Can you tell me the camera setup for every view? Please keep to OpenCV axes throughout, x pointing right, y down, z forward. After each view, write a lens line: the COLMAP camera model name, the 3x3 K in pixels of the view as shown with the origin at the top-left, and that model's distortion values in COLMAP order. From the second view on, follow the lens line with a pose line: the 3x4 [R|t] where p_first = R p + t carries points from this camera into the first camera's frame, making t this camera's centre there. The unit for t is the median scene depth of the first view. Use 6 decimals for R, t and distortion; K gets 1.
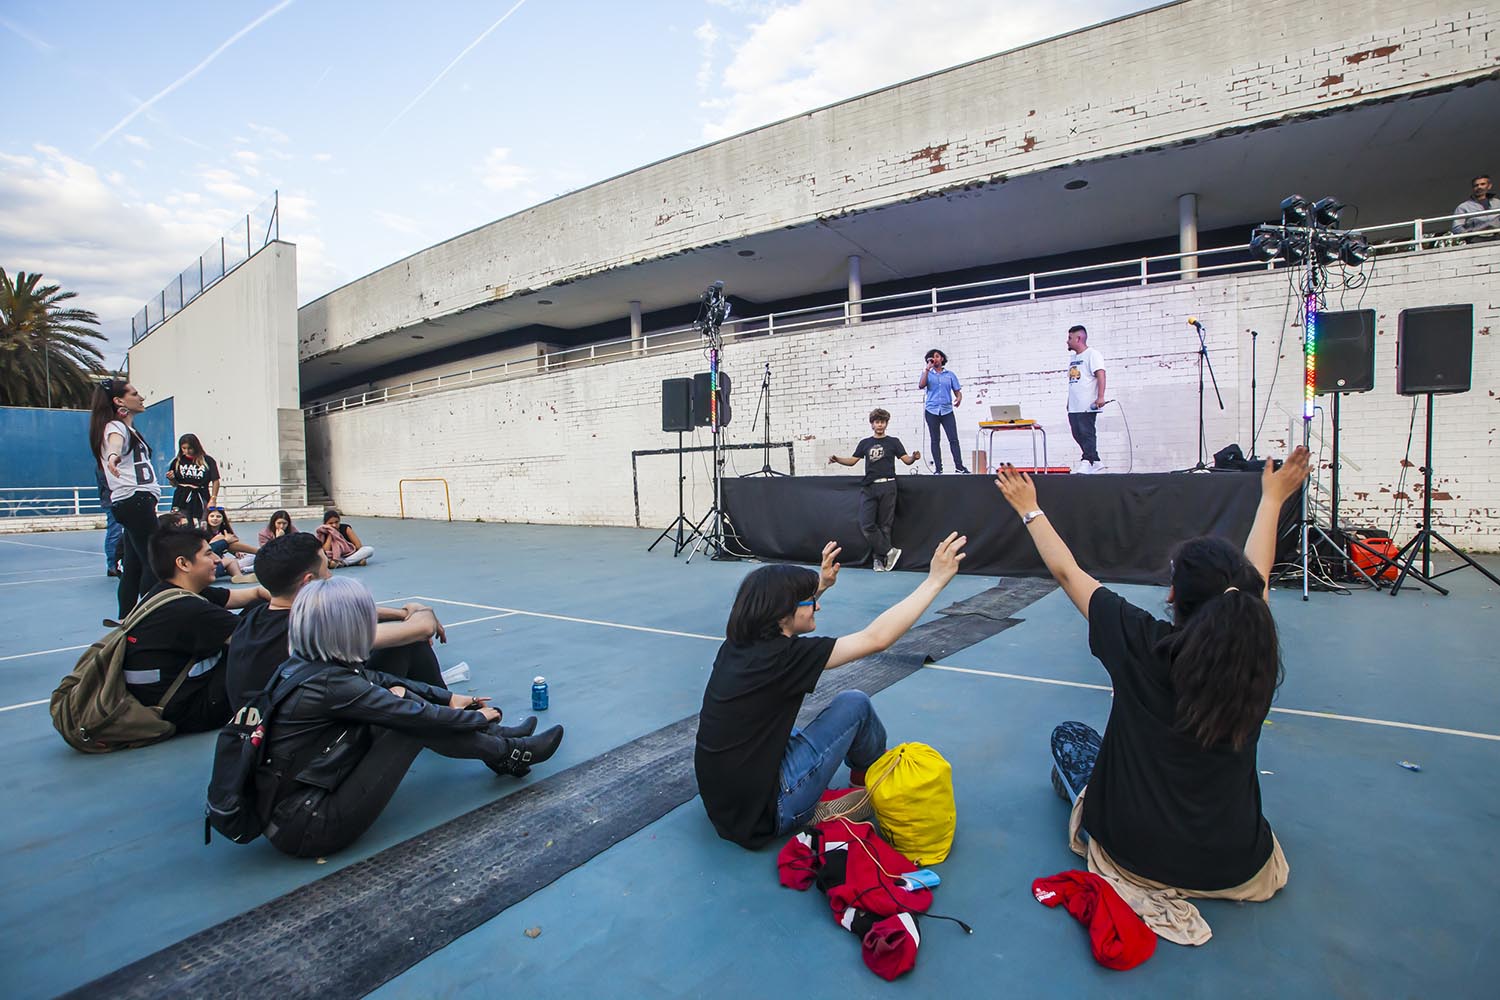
lens RADIAL K [[735.7, 0, 717.3], [0, 735.7, 498.4], [0, 0, 1]] dist [-0.046309, 0.014712]
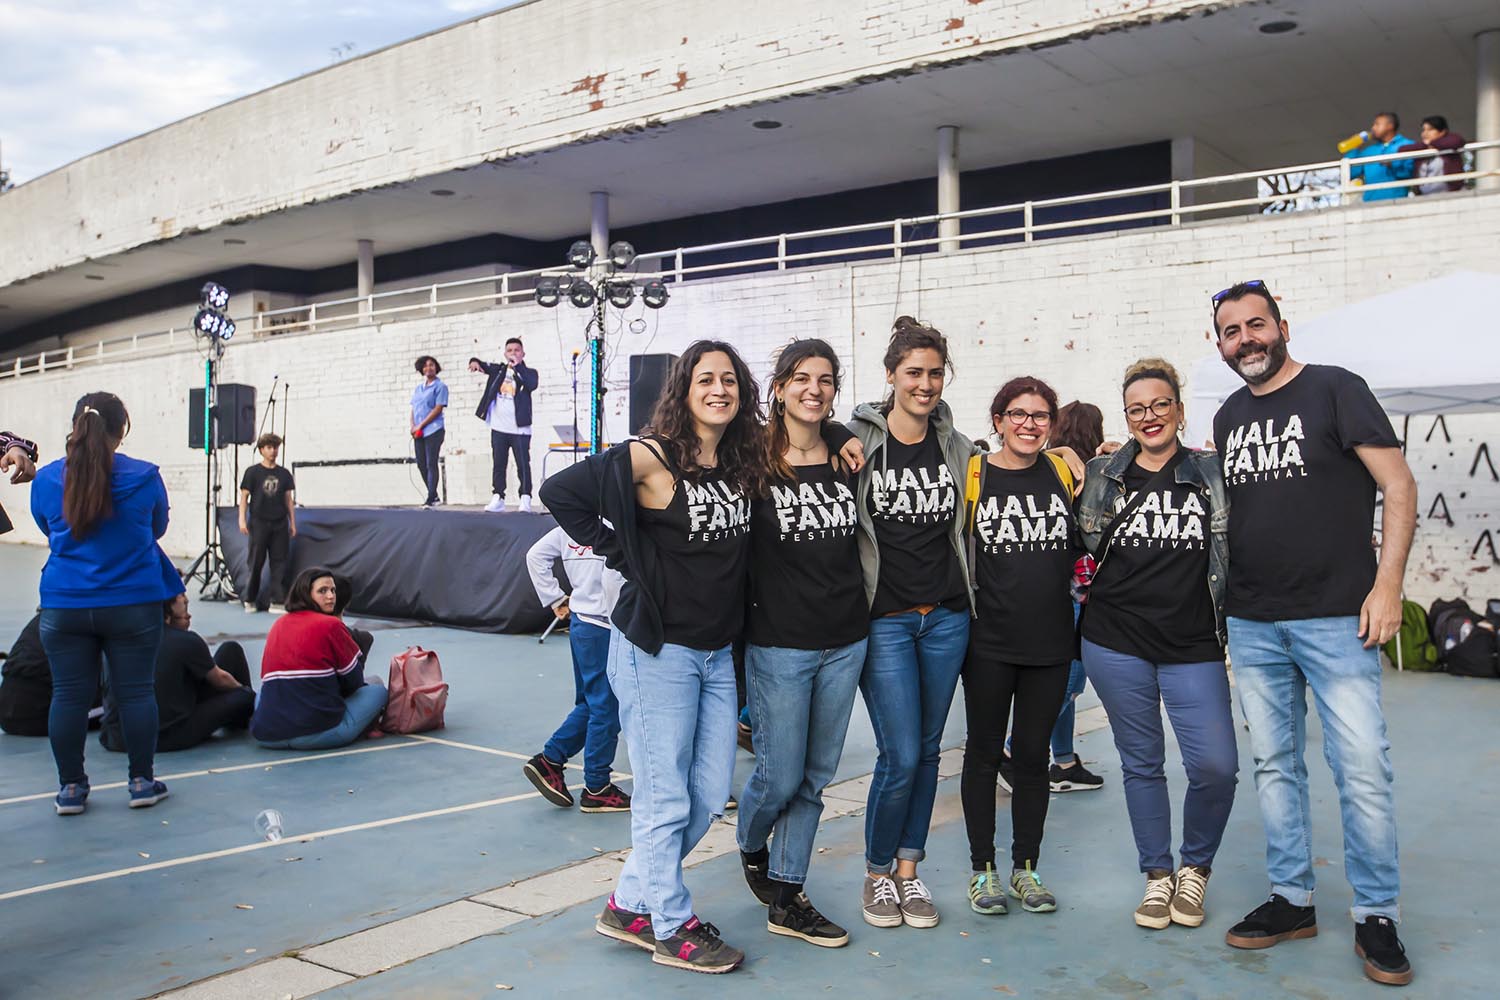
lens RADIAL K [[1340.0, 0, 757.5], [0, 1340.0, 482.5], [0, 0, 1]] dist [-0.010849, 0.115697]
pose [[0.997013, 0.023591, -0.073541, 0.583624], [-0.026386, 0.998957, -0.037261, -0.009214], [0.072586, 0.039090, 0.996596, -0.376452]]
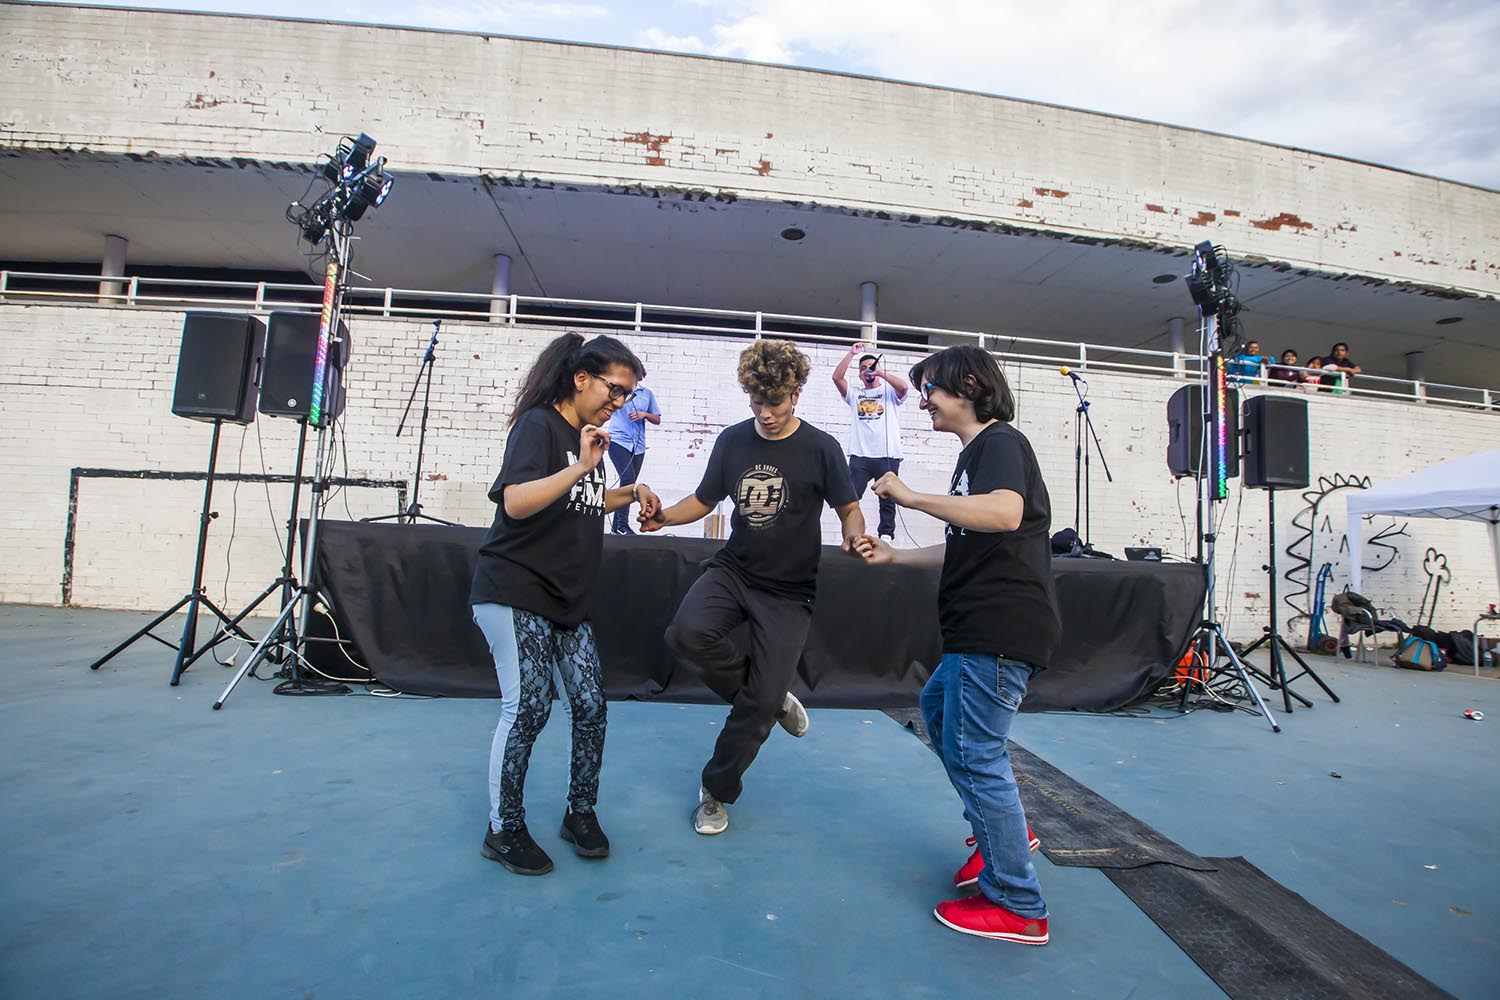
lens RADIAL K [[687.3, 0, 750.0], [0, 687.3, 500.0], [0, 0, 1]] dist [-0.052343, 0.017030]
pose [[0.769204, 0.107516, 0.629893, -0.046303], [-0.037421, 0.991631, -0.123563, 0.003358], [-0.637906, 0.071474, 0.766790, 0.387901]]
